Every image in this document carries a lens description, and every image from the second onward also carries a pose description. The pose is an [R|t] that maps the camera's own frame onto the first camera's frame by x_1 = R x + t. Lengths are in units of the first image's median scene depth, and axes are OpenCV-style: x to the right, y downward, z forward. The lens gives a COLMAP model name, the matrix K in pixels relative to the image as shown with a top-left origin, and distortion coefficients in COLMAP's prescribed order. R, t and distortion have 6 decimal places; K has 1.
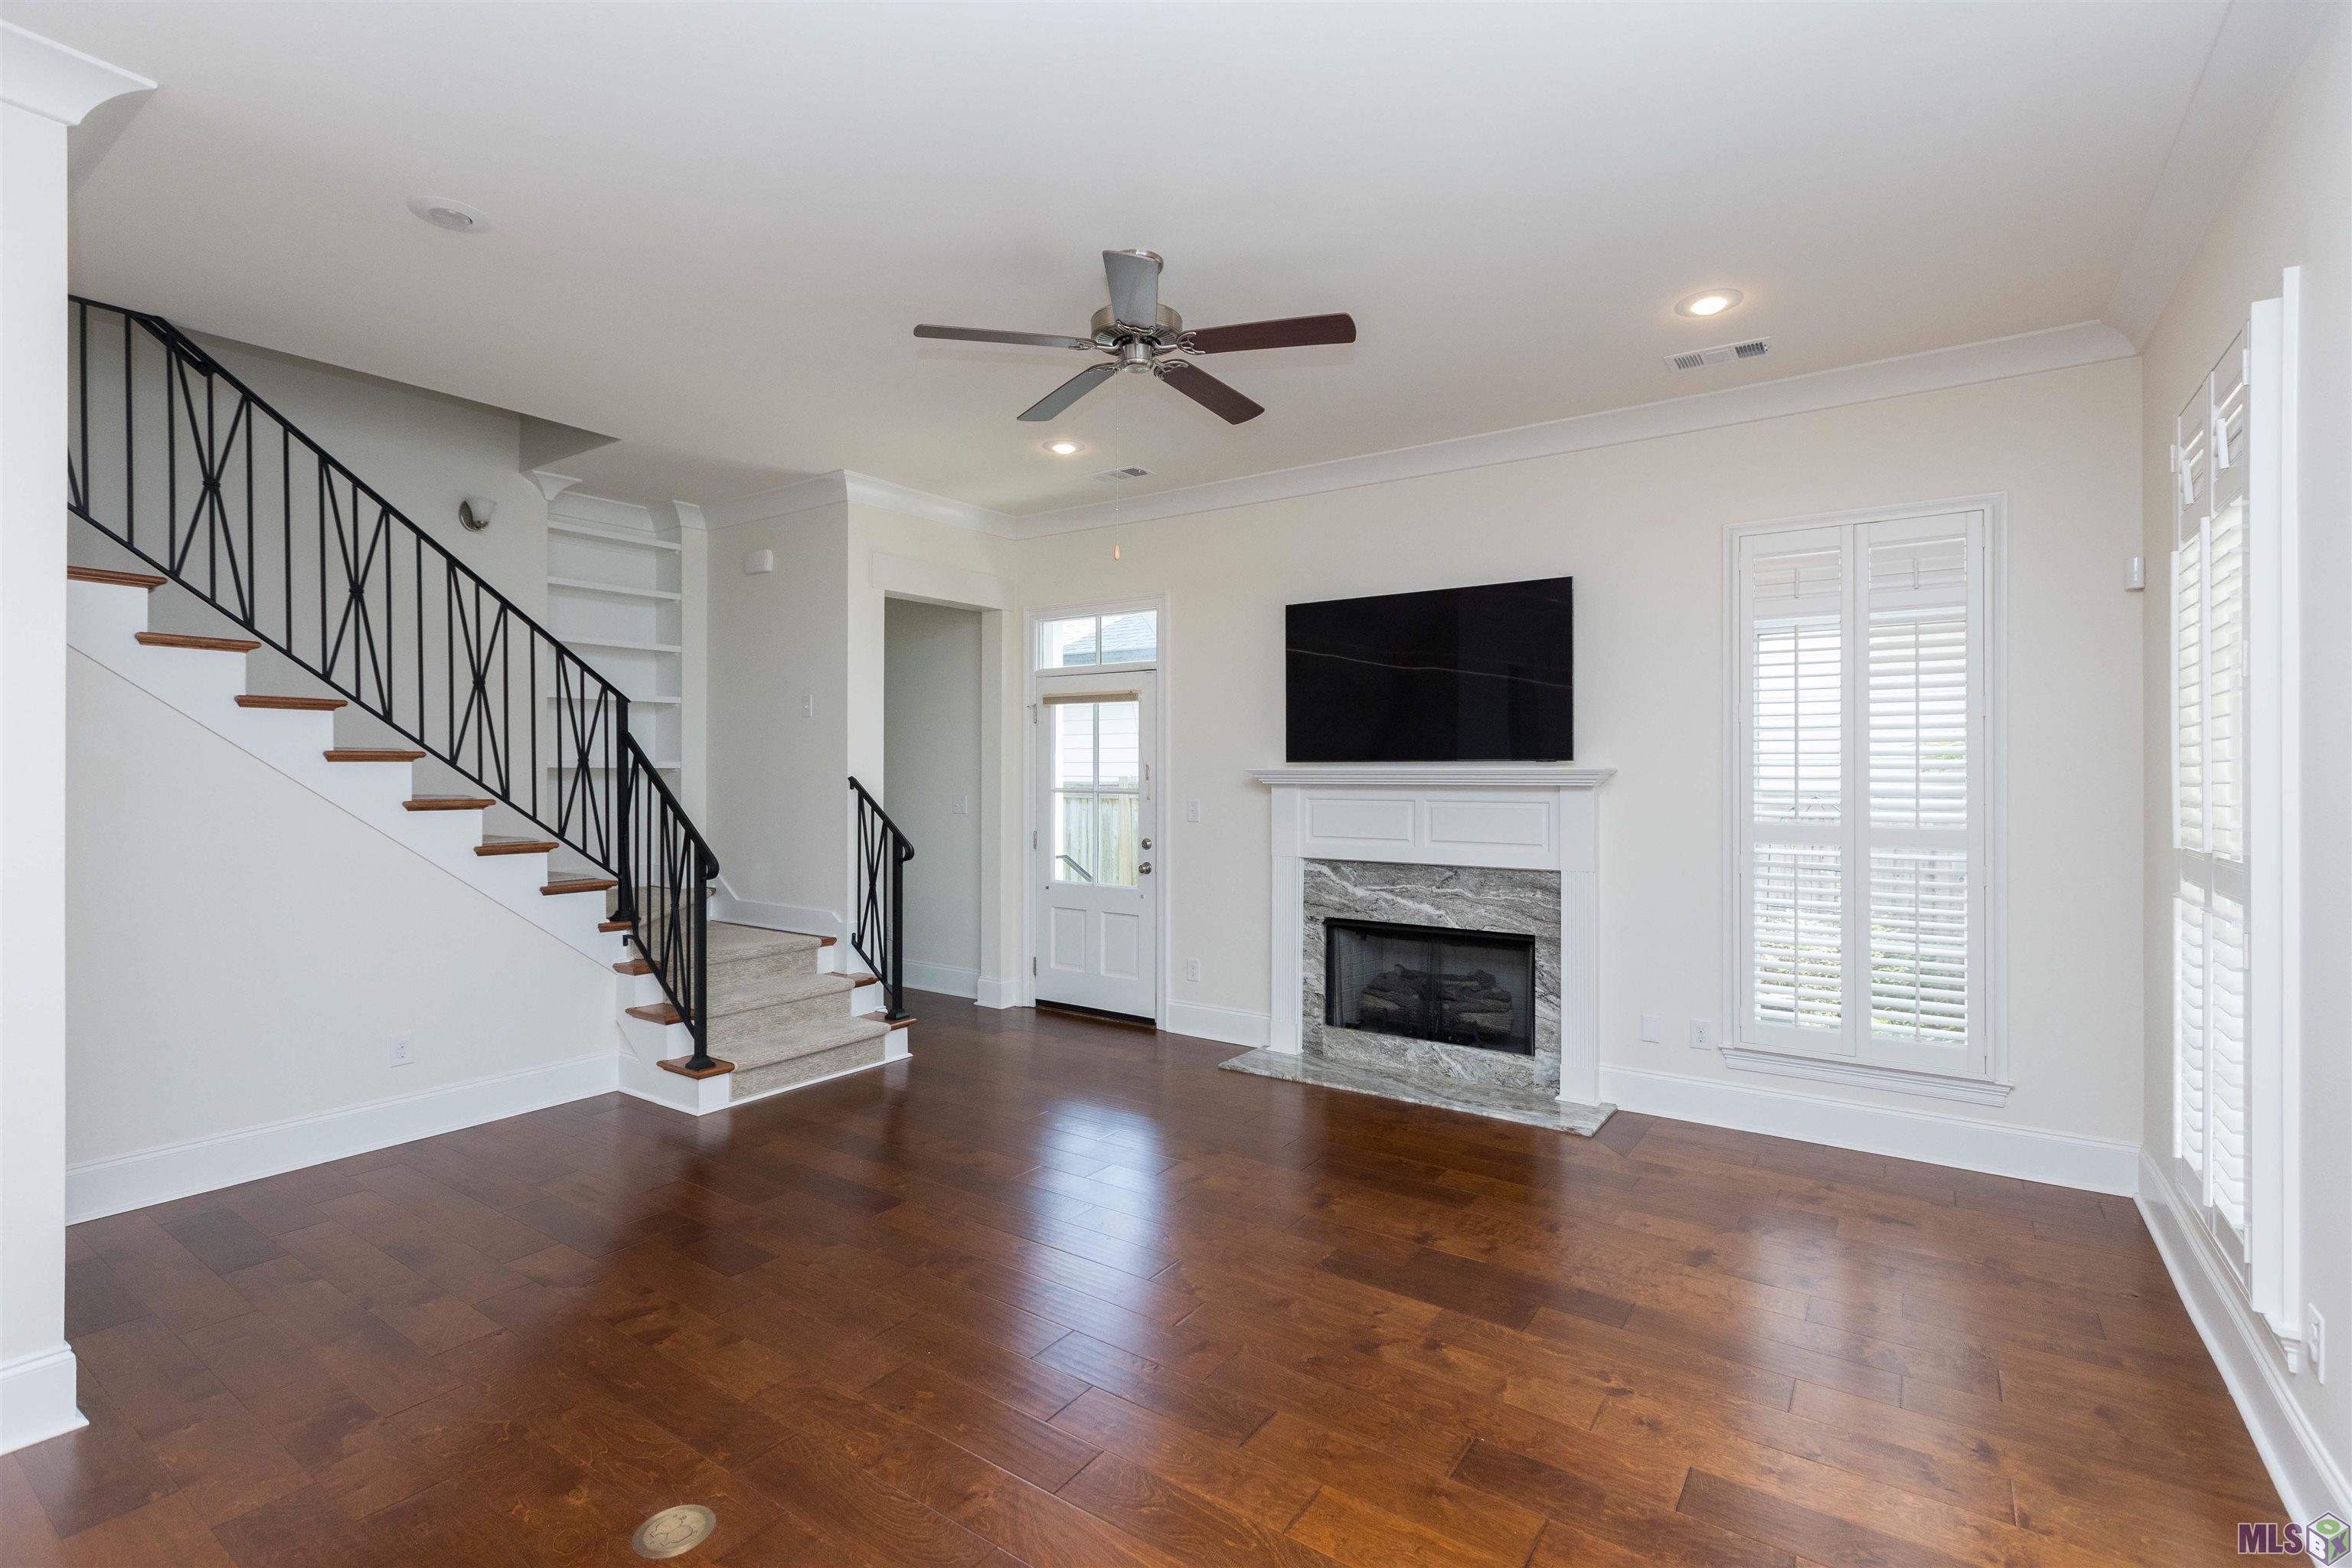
lens RADIAL K [[1065.5, 0, 1166.0], [0, 1065.5, 778.3], [0, 0, 1]] dist [0.000171, 0.000761]
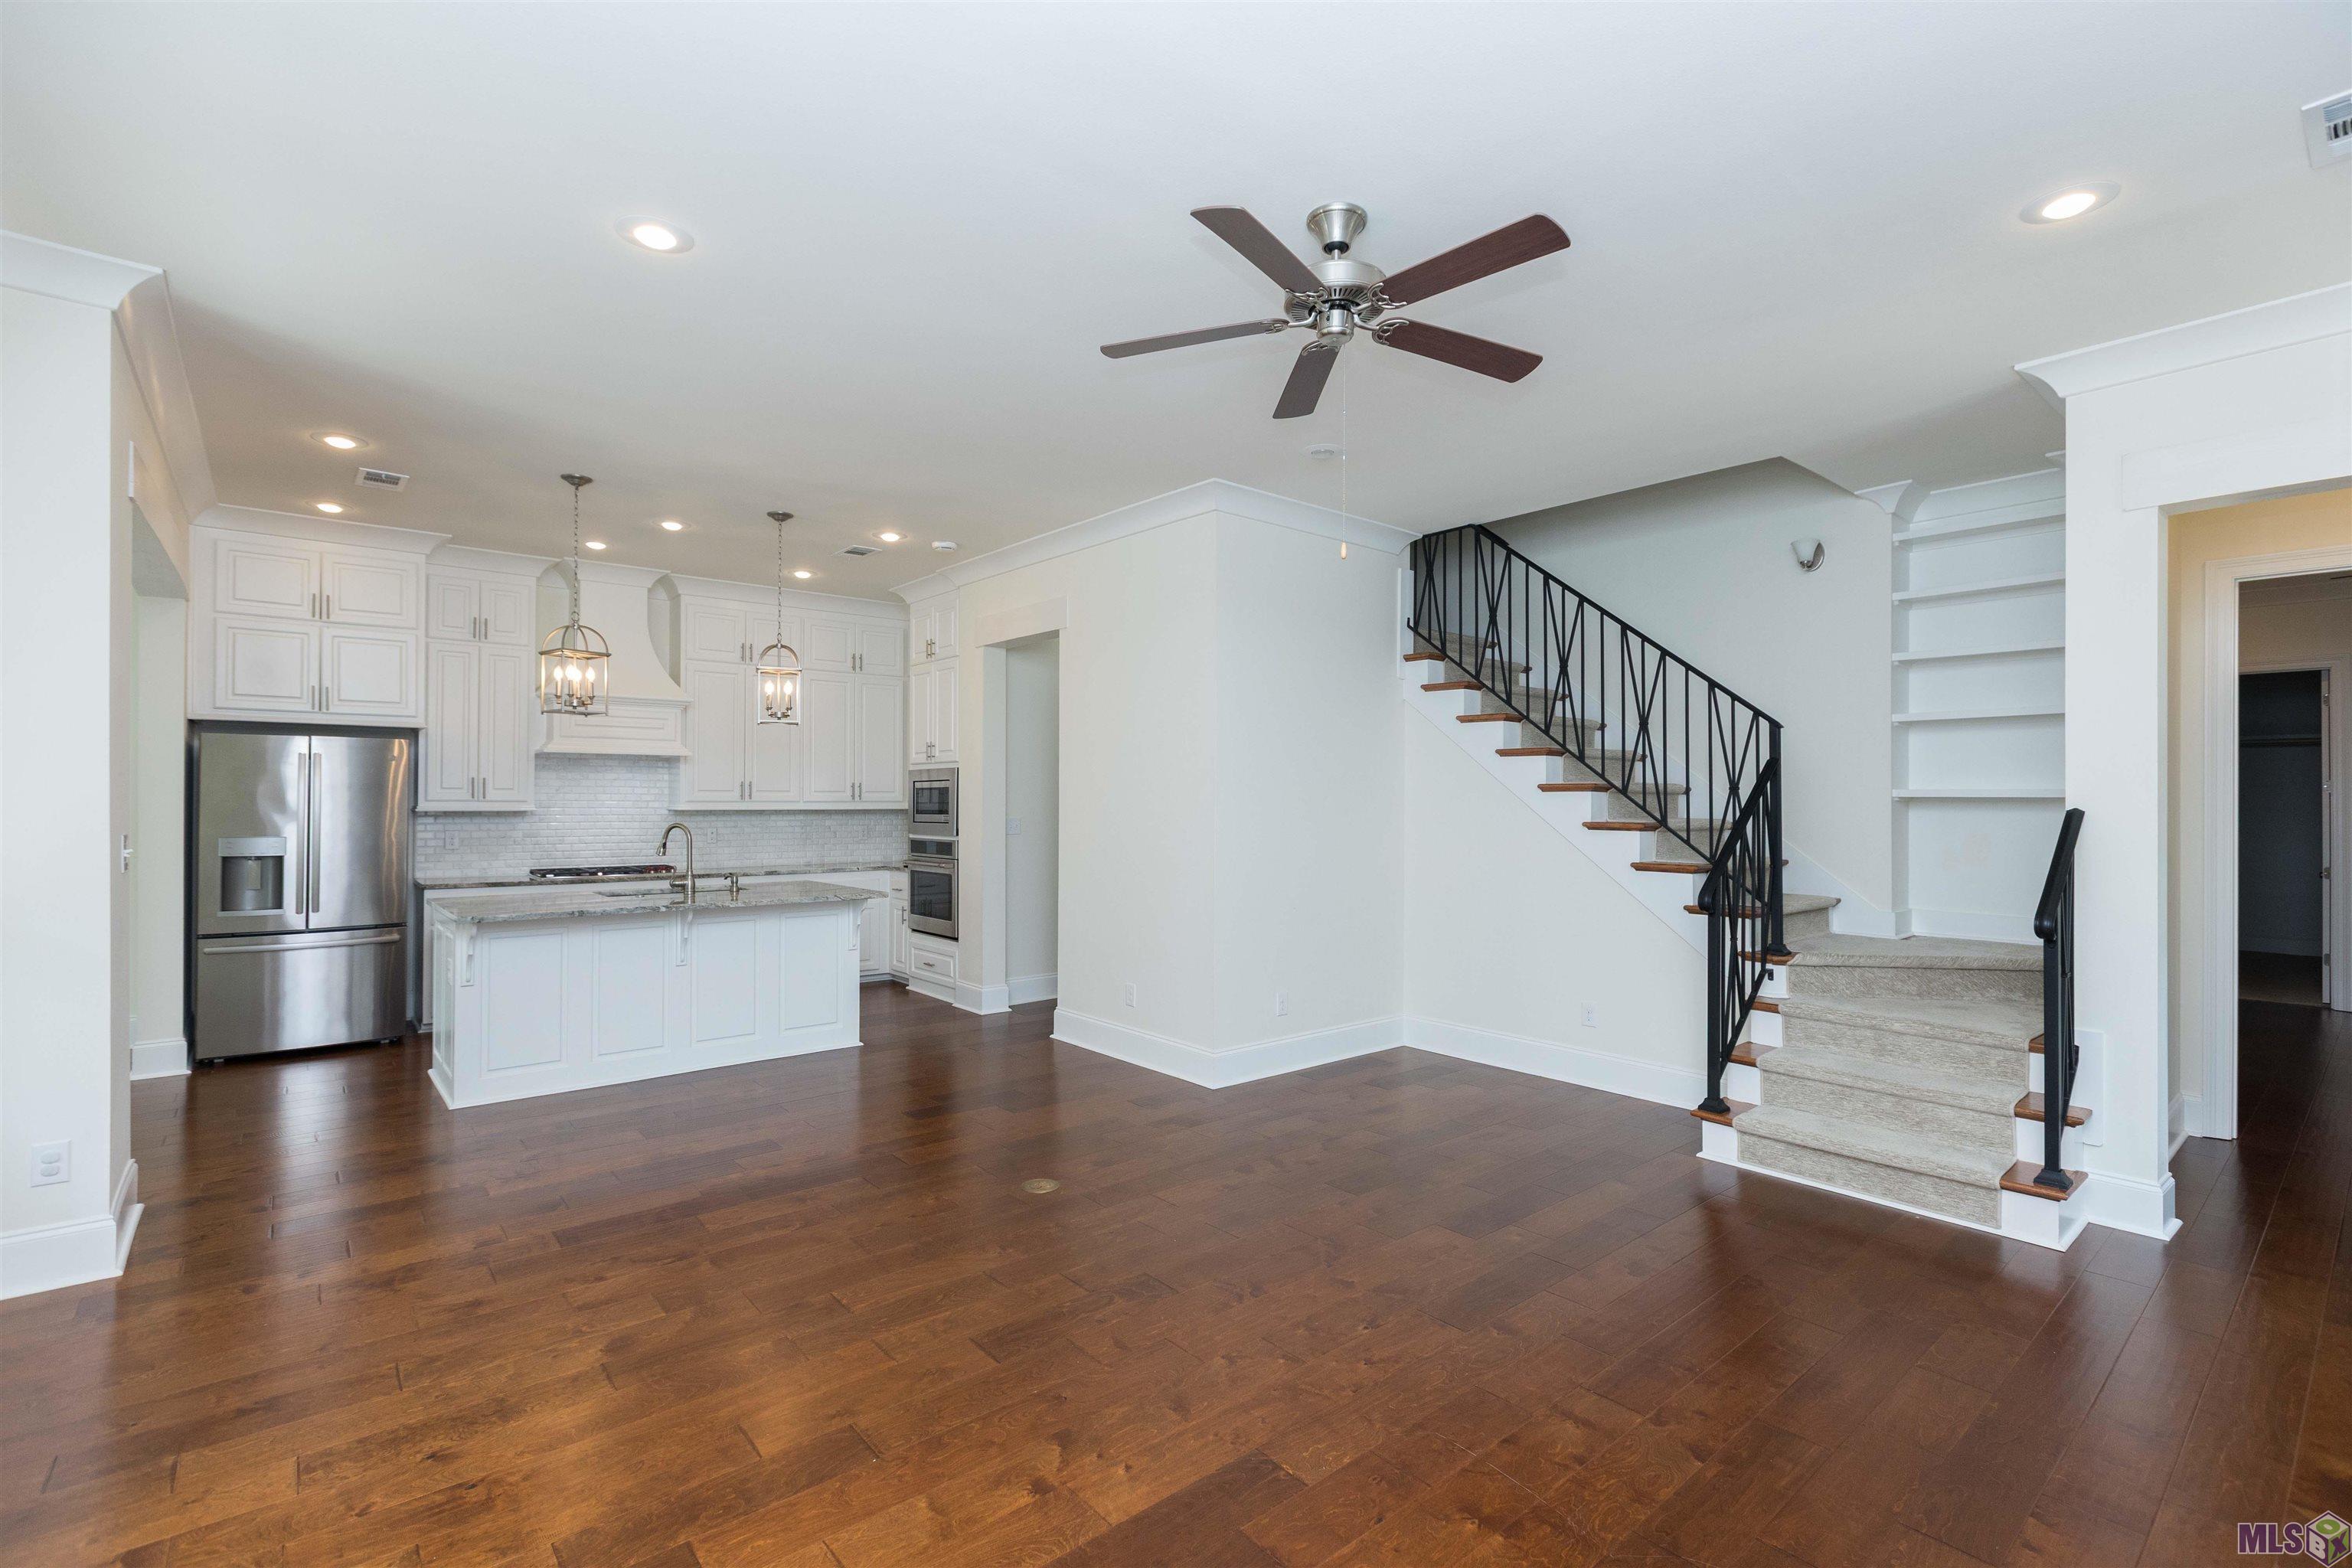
lens RADIAL K [[1079.0, 0, 1175.3], [0, 1079.0, 792.6], [0, 0, 1]] dist [0.002922, 0.000601]
pose [[-0.260429, -0.008054, -0.965459, 0.549156], [-0.010650, 0.999928, -0.005469, -0.001397], [0.965434, 0.008858, -0.260496, 0.696968]]
